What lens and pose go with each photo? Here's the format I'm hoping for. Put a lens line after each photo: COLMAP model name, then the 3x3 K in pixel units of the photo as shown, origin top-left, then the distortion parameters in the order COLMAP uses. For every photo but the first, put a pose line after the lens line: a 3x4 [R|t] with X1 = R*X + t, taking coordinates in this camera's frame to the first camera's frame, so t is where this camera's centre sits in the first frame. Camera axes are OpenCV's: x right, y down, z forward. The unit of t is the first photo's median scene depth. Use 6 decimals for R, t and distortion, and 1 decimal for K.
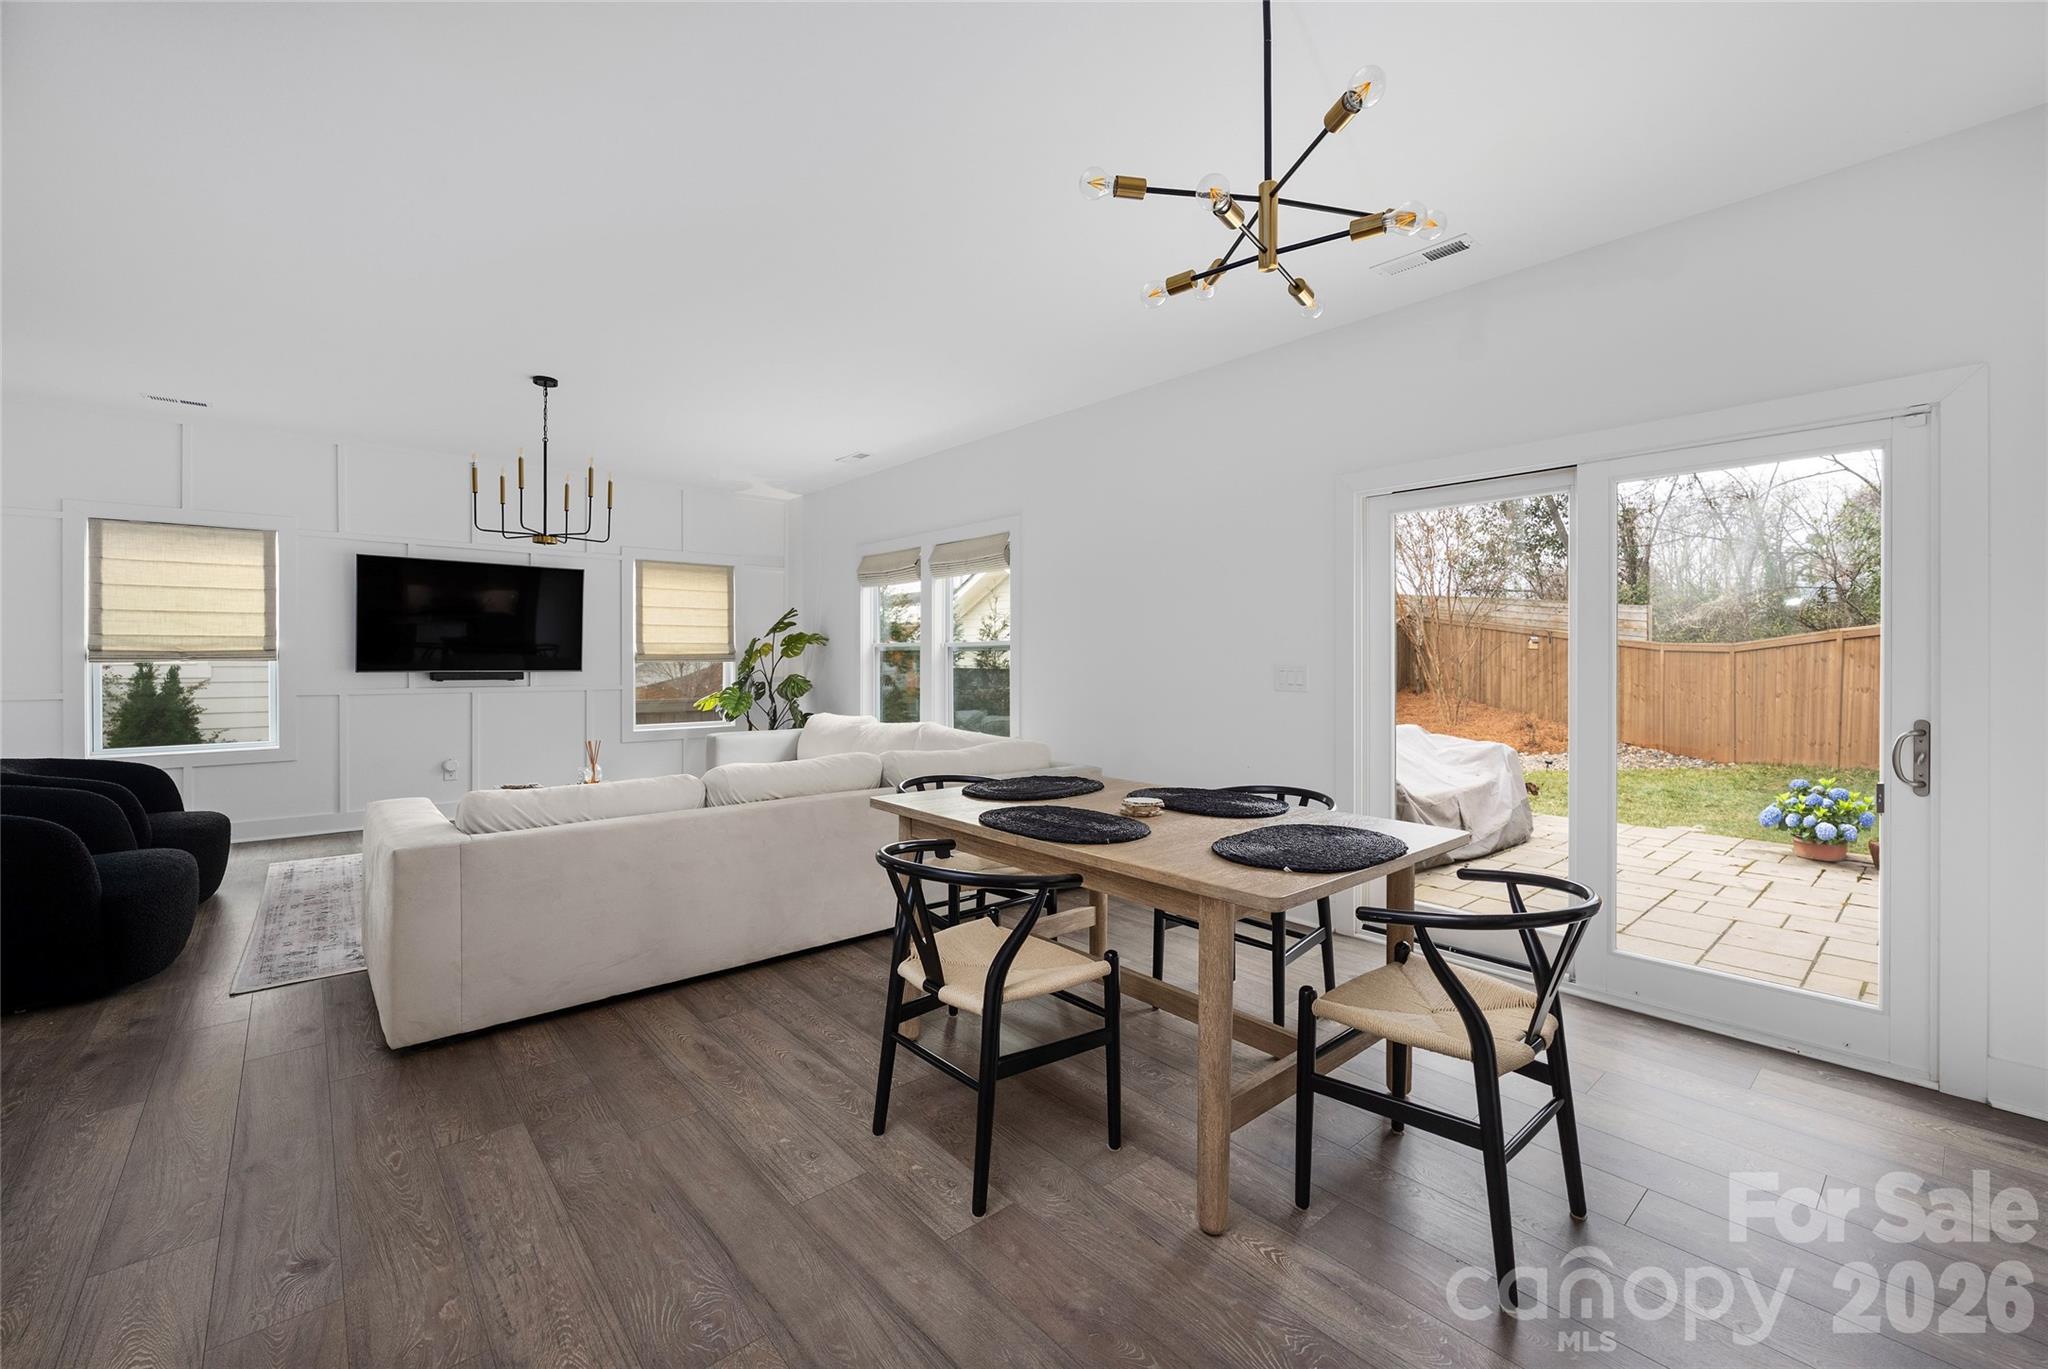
lens RADIAL K [[830.3, 0, 1013.1], [0, 830.3, 666.8], [0, 0, 1]] dist [-0.001569, 0.000200]
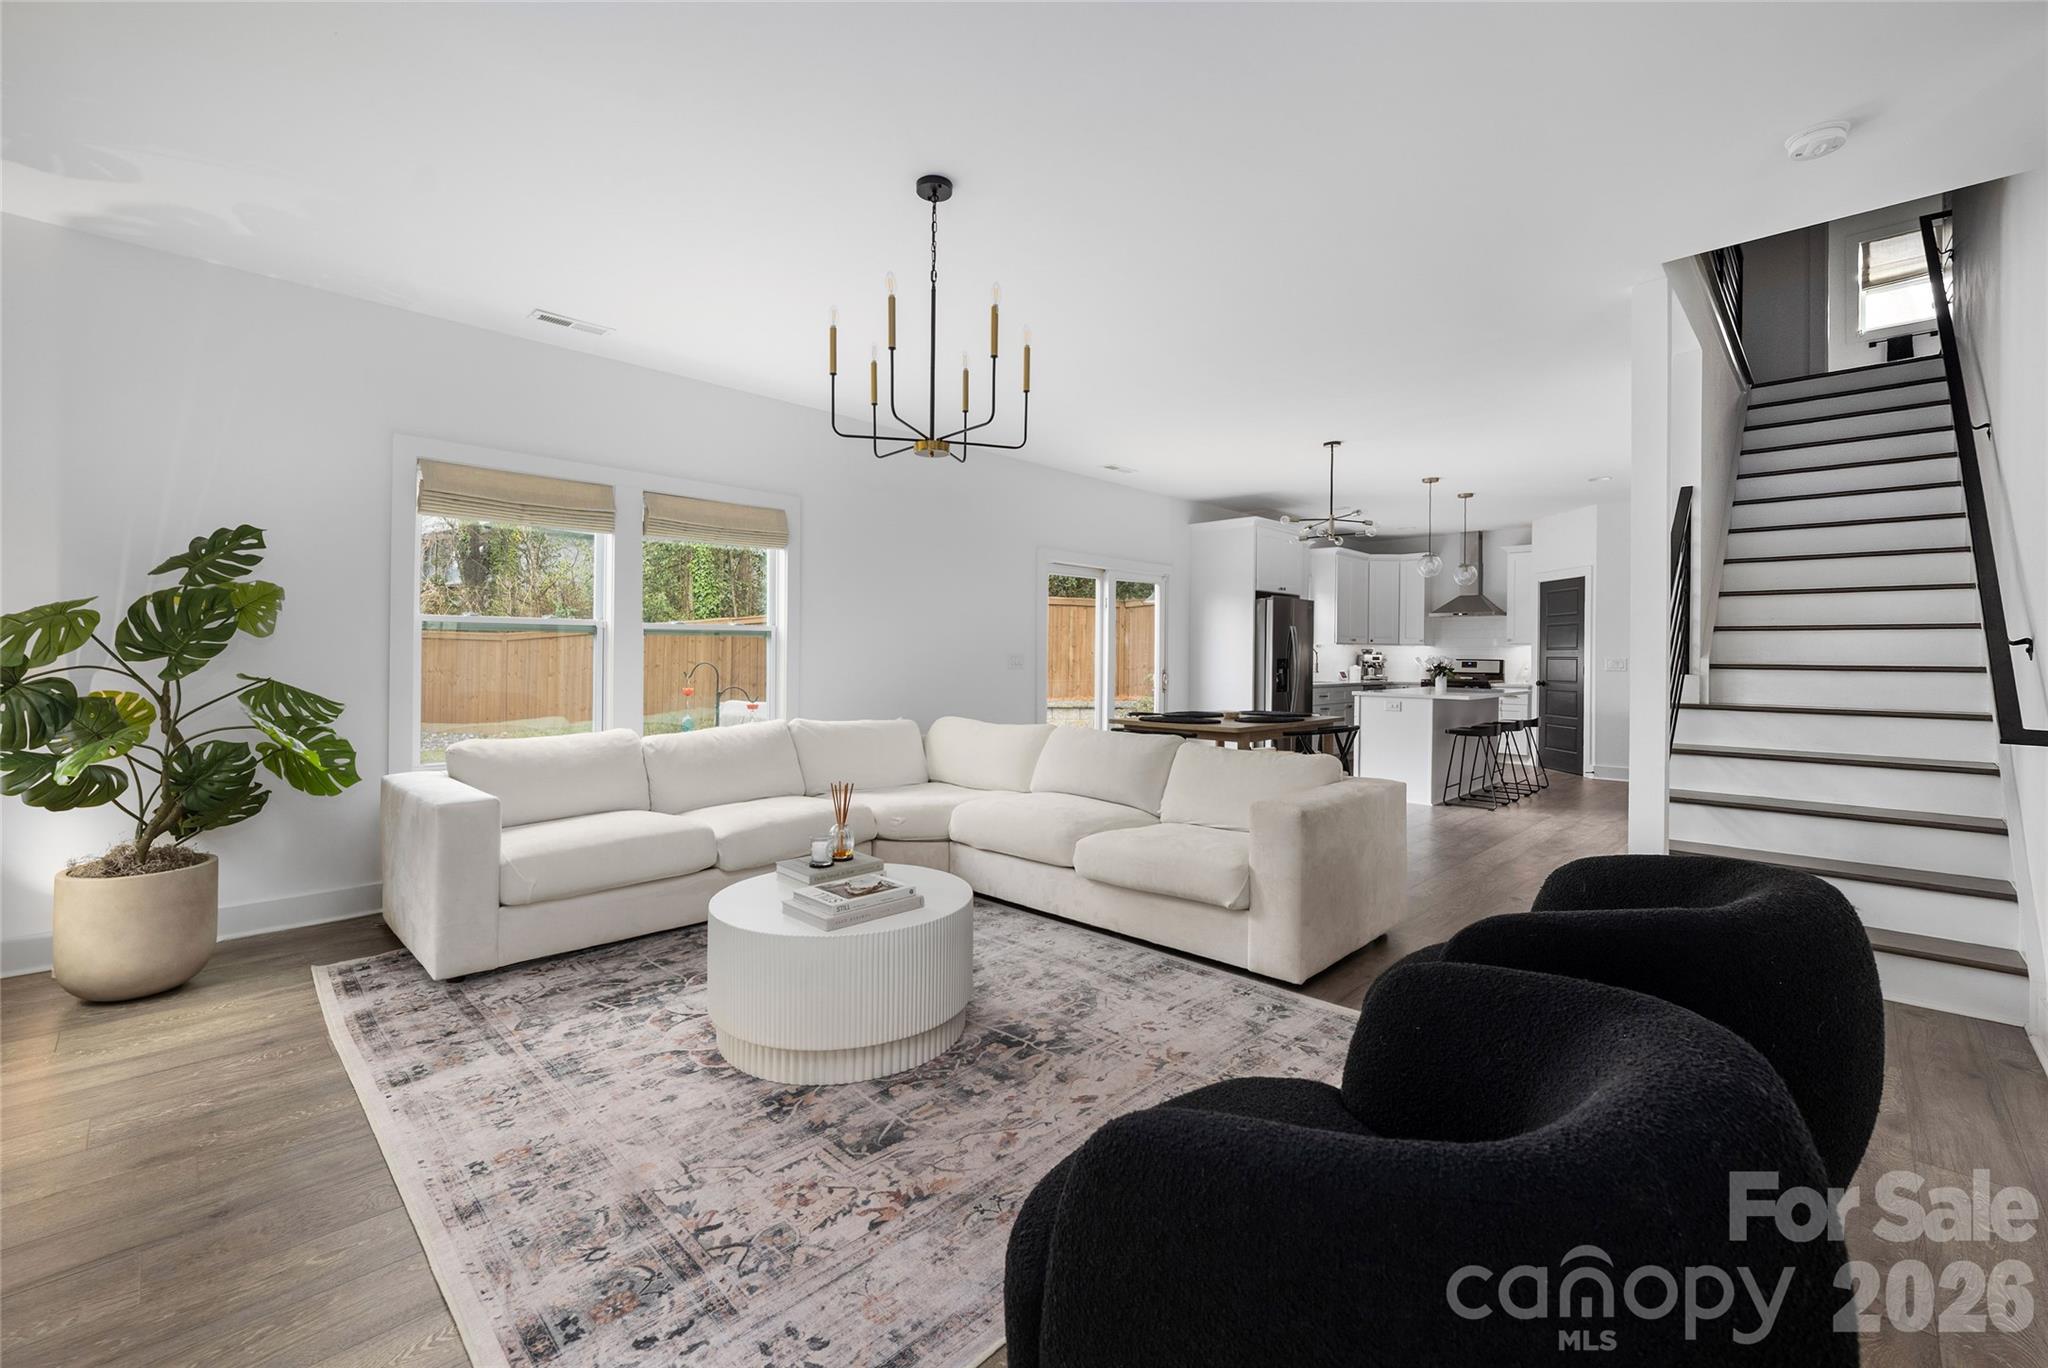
lens RADIAL K [[852.2, 0, 1025.5], [0, 852.2, 649.8], [0, 0, 1]] dist [-0.001546, -0.000110]
pose [[-0.095596, 0.002210, 0.995418, -0.927291], [0.000656, 0.999997, -0.002157, -0.003124], [-0.995420, 0.000447, -0.095598, 0.765898]]
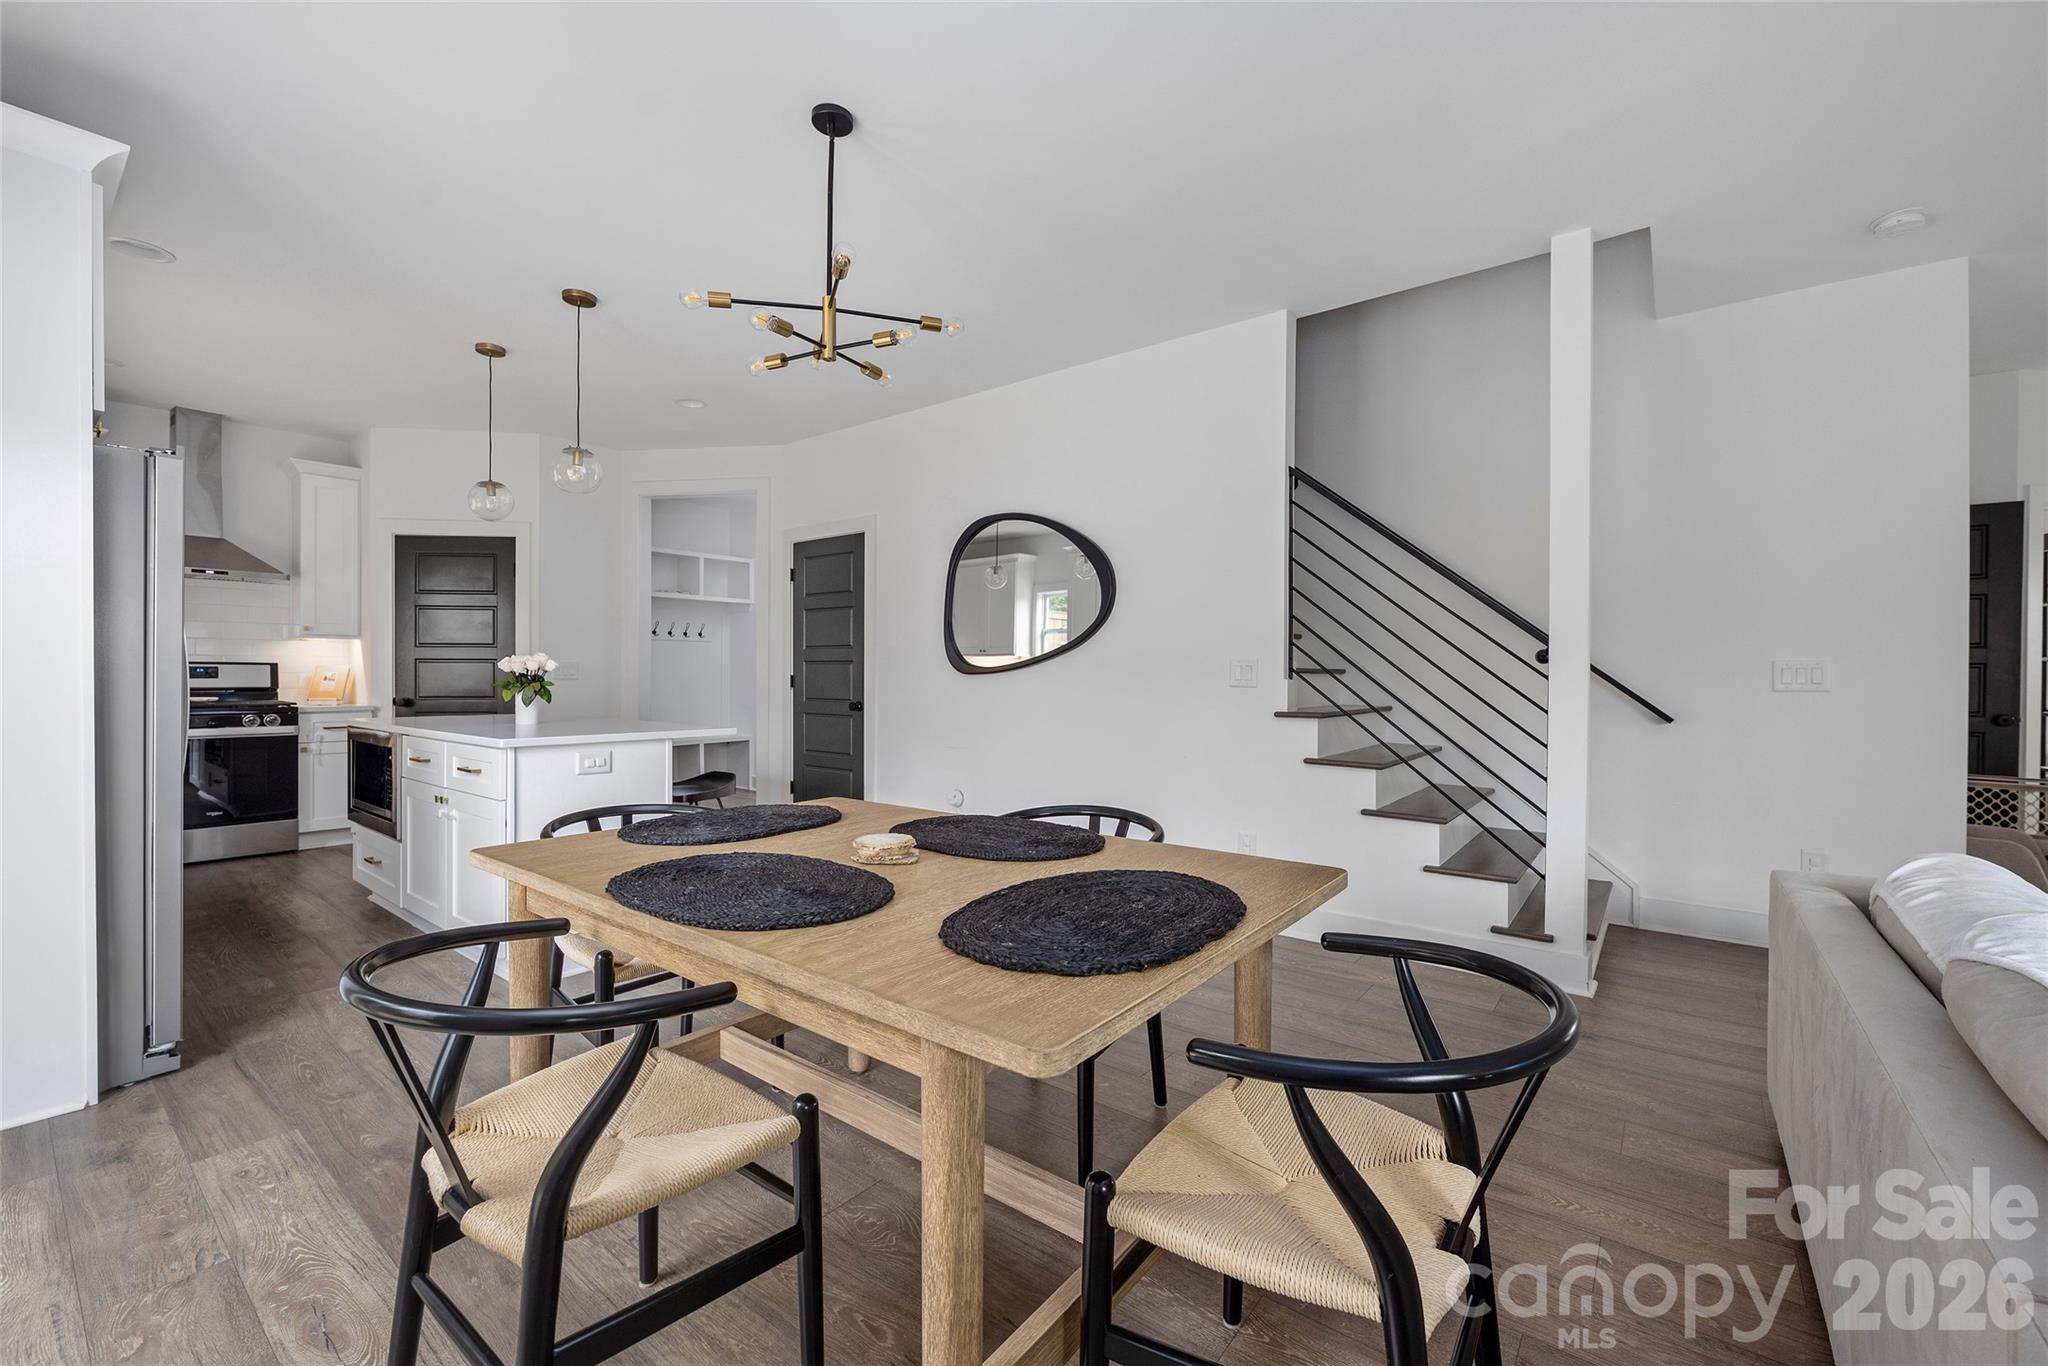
lens RADIAL K [[830.3, 0, 1013.1], [0, 830.3, 665.3], [0, 0, 1]] dist [-0.001569, 0.000200]
pose [[-0.980459, -0.009958, -0.196473, 0.072737], [-0.010298, 0.999947, 0.000712, 0.007313], [0.196455, 0.002721, -0.980509, 0.709687]]
